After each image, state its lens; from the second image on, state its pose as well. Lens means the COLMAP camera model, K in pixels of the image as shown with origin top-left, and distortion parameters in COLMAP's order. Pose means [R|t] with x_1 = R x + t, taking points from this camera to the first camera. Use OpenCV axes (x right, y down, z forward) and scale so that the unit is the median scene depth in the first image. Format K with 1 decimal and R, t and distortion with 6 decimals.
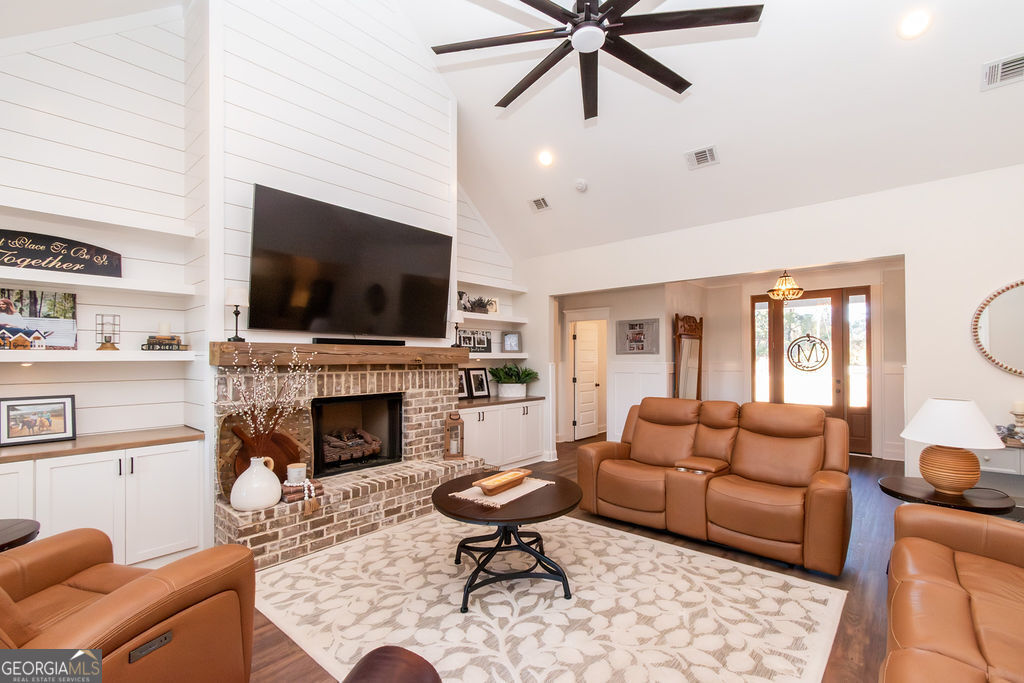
lens RADIAL K [[463.2, 0, 511.4], [0, 463.2, 354.9], [0, 0, 1]] dist [-0.002224, 0.000067]
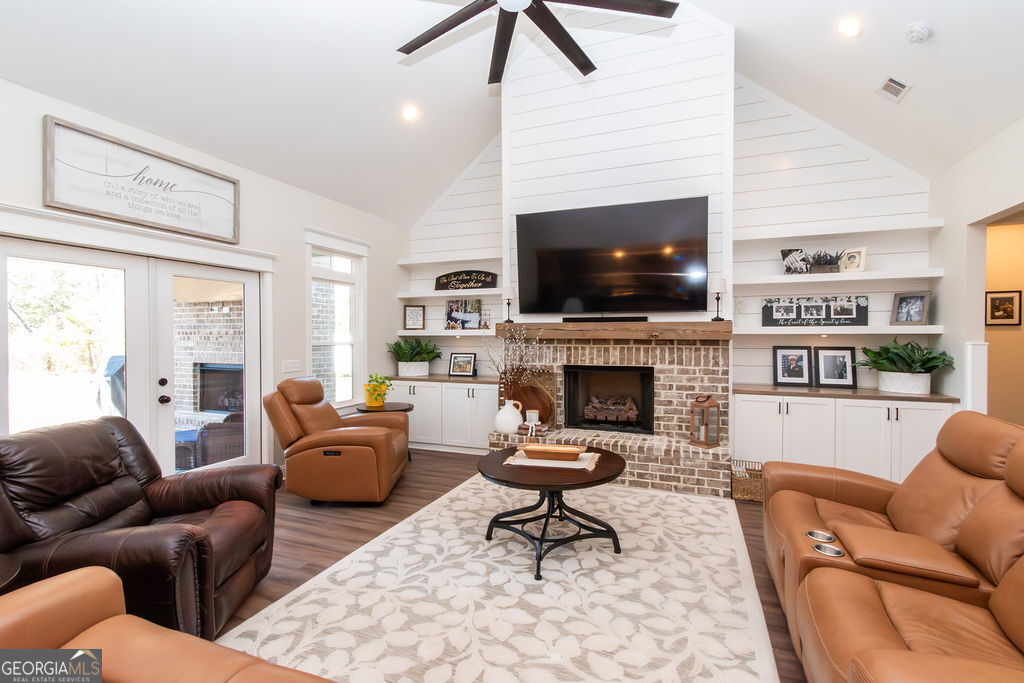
lens RADIAL K [[448.7, 0, 515.0], [0, 448.7, 339.5], [0, 0, 1]] dist [-0.000944, 0.000290]
pose [[0.331103, 0.011382, -0.943526, 0.639953], [0.007252, 0.999867, 0.014606, 0.003646], [0.943567, -0.011678, 0.330976, 0.416262]]
